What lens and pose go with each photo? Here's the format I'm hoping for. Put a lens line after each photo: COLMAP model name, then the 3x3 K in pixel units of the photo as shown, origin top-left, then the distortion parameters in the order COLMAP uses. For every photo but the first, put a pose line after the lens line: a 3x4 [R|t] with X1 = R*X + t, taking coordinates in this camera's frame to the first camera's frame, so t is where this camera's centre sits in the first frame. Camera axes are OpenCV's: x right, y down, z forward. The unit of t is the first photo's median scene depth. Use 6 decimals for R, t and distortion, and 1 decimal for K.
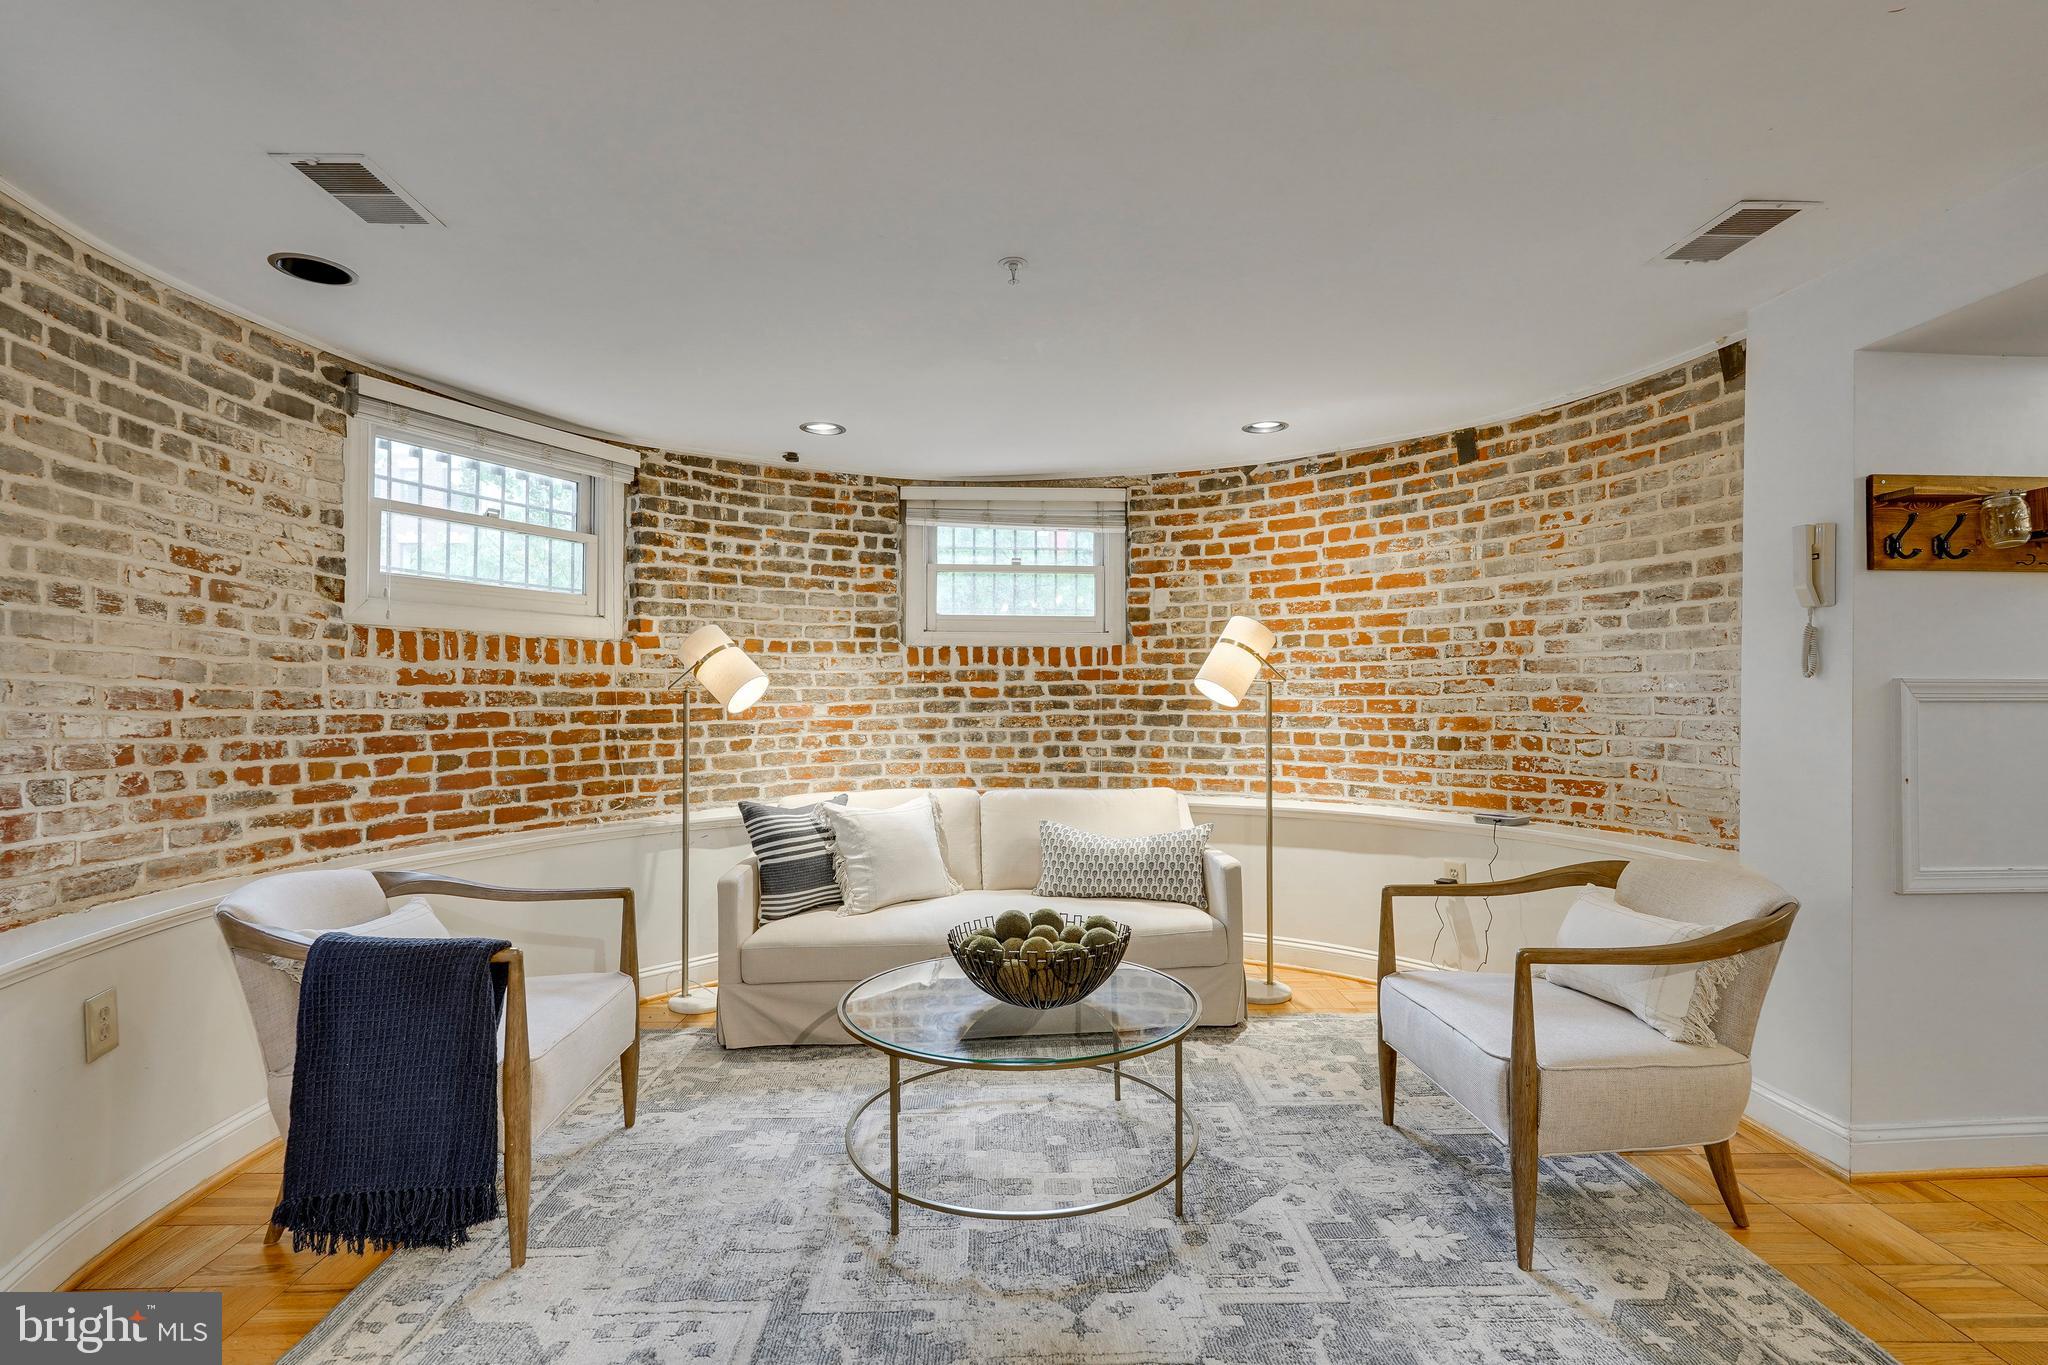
lens RADIAL K [[939.1, 0, 1044.6], [0, 939.1, 688.5], [0, 0, 1]] dist [-0.011197, 0.003197]
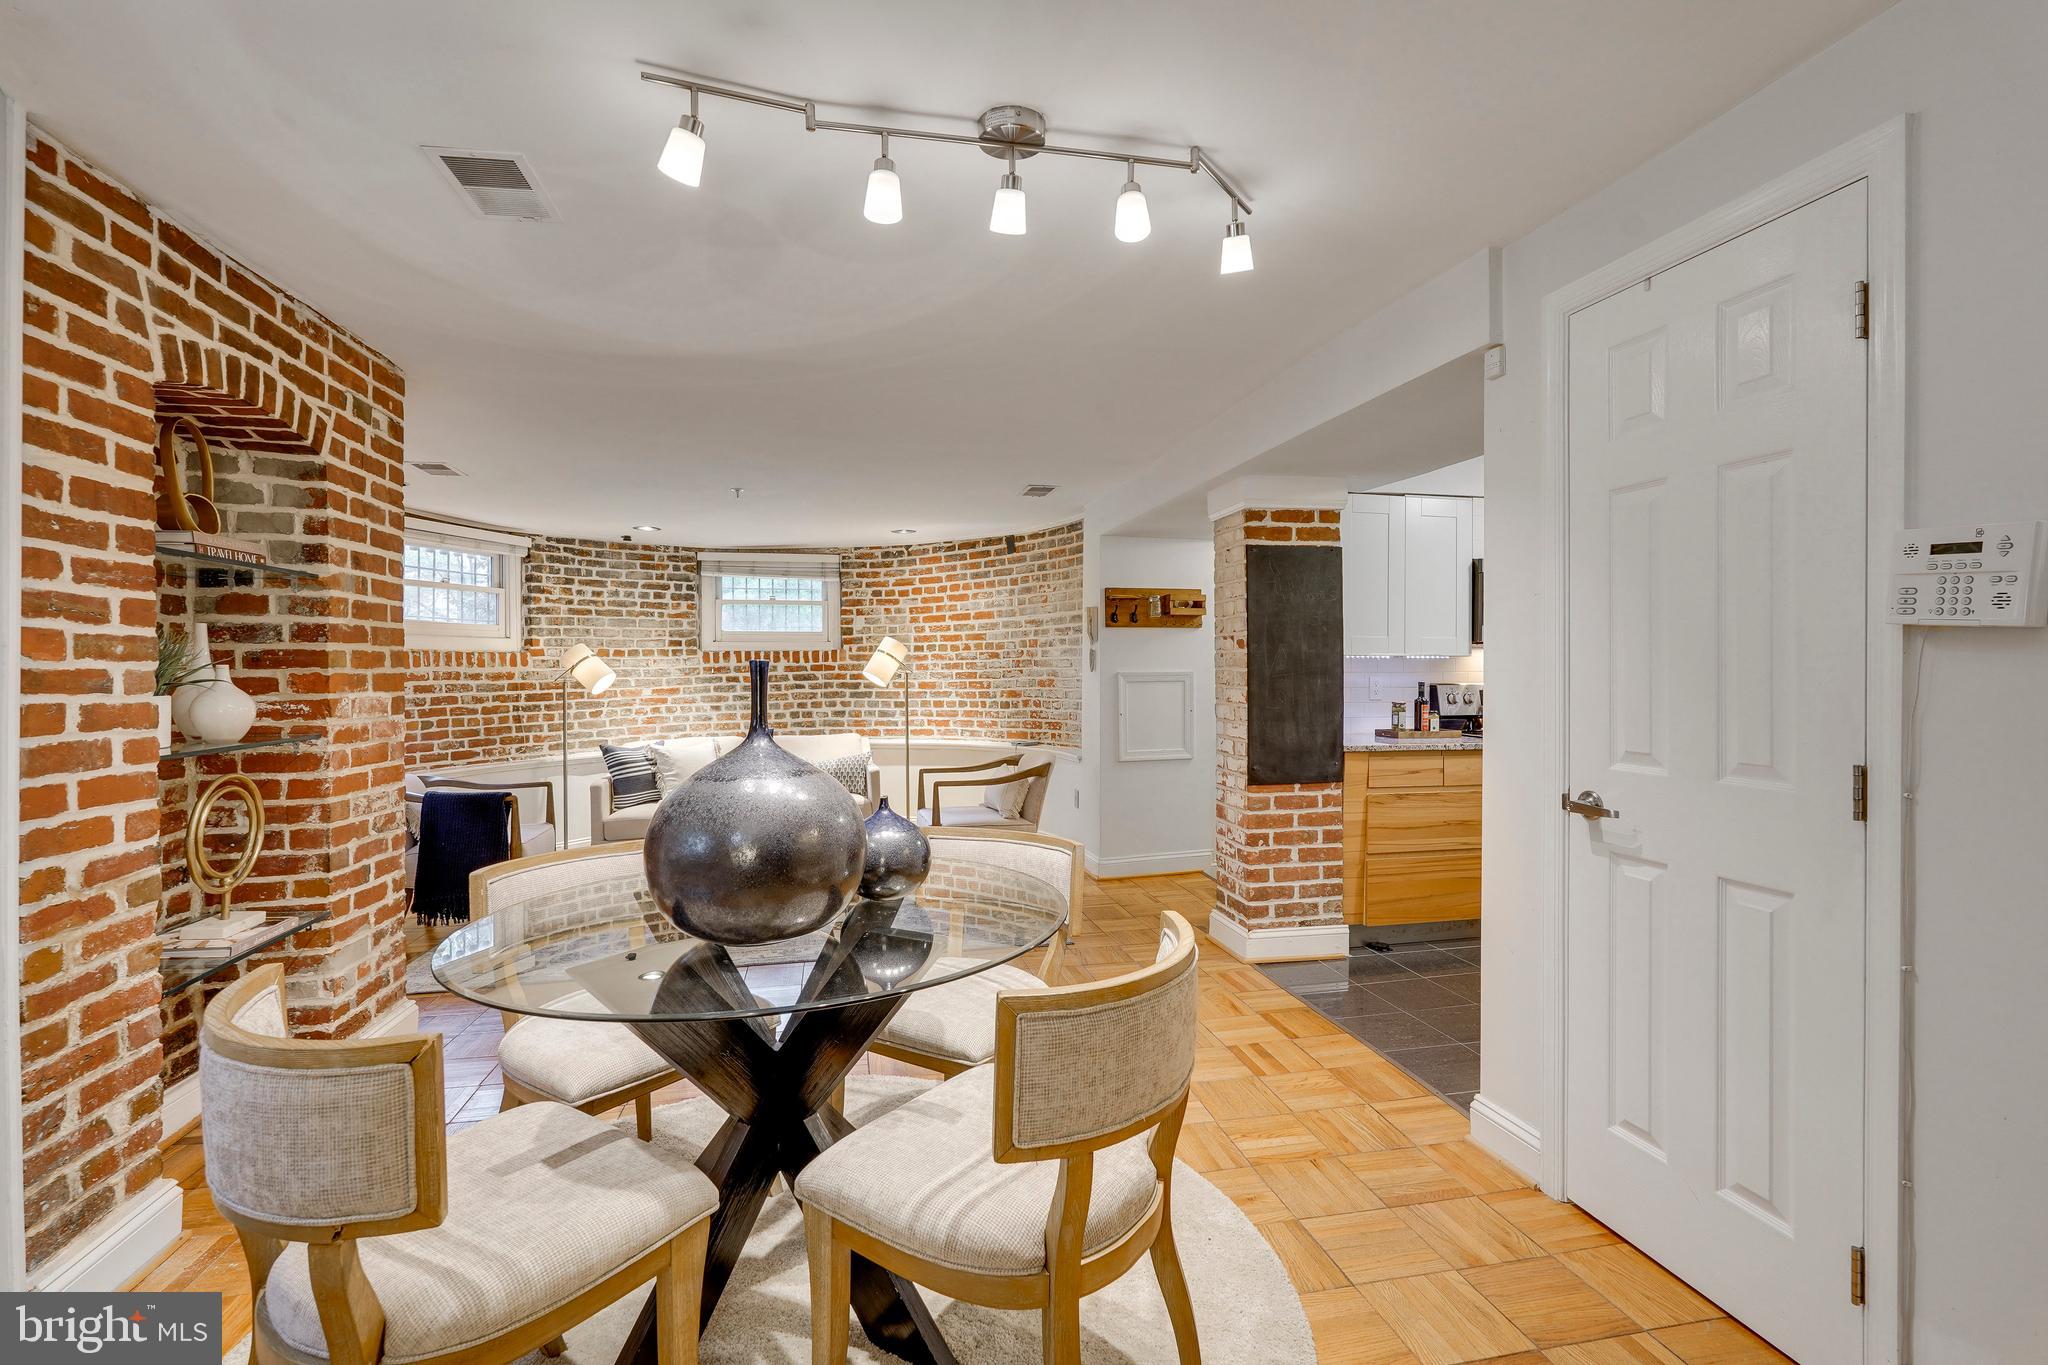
lens RADIAL K [[924.2, 0, 1033.3], [0, 924.2, 666.0], [0, 0, 1]] dist [-0.015836, 0.006905]
pose [[0.986495, -0.011054, 0.163417, 0.173770], [0.010790, 0.999939, 0.002508, -0.019771], [-0.163435, -0.000711, 0.986554, -0.738751]]
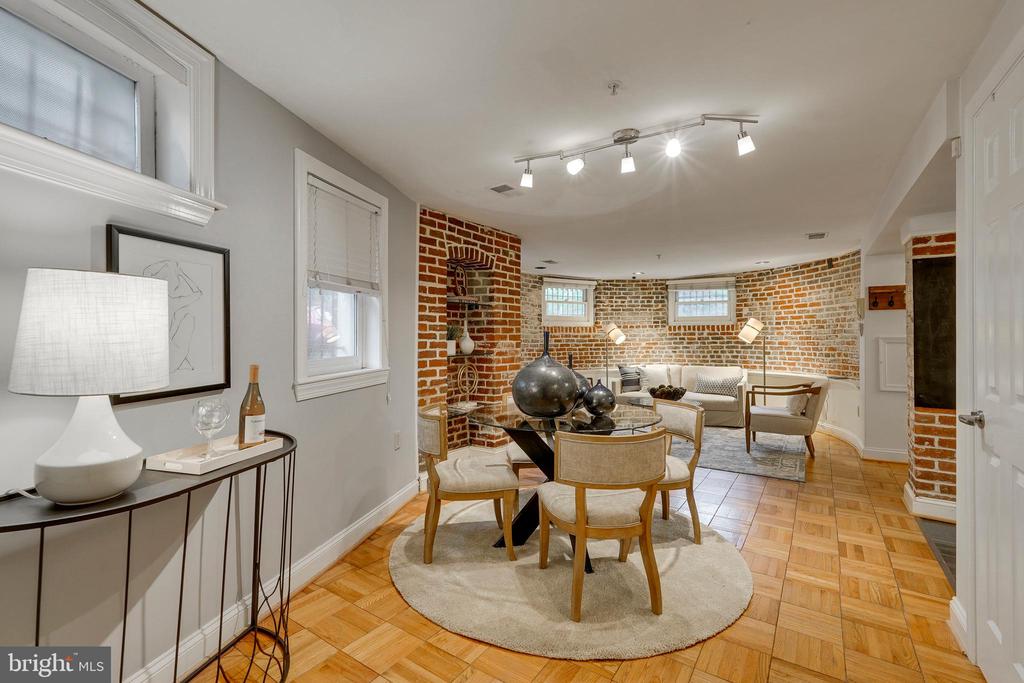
lens RADIAL K [[469.6, 0, 496.5], [0, 469.6, 330.0], [0, 0, 1]] dist [-0.011197, 0.003197]
pose [[0.788633, -0.012241, -0.614742, 0.479903], [0.007219, 0.999917, -0.010651, -0.017405], [0.614822, 0.003962, 0.788656, -0.888443]]
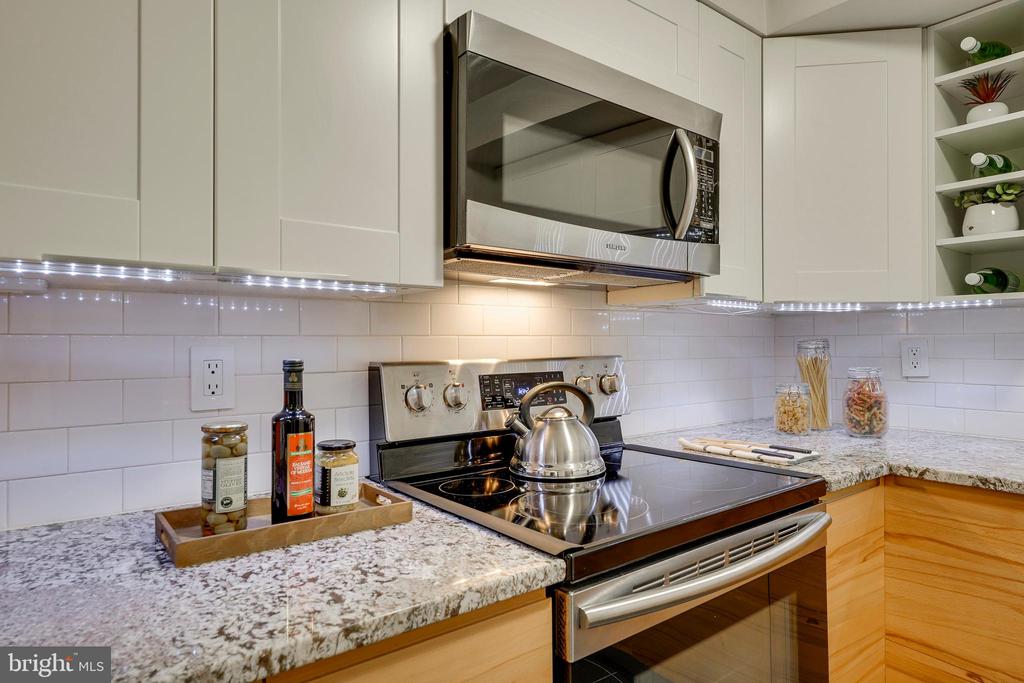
lens RADIAL K [[622.5, 0, 506.6], [0, 622.5, 335.6], [0, 0, 1]] dist [-0.008214, 0.014453]
pose [[0.834265, -0.008628, 0.551297, 0.757071], [0.015927, 0.999837, -0.008453, 0.000900], [-0.551134, 0.015833, 0.834266, 0.037298]]
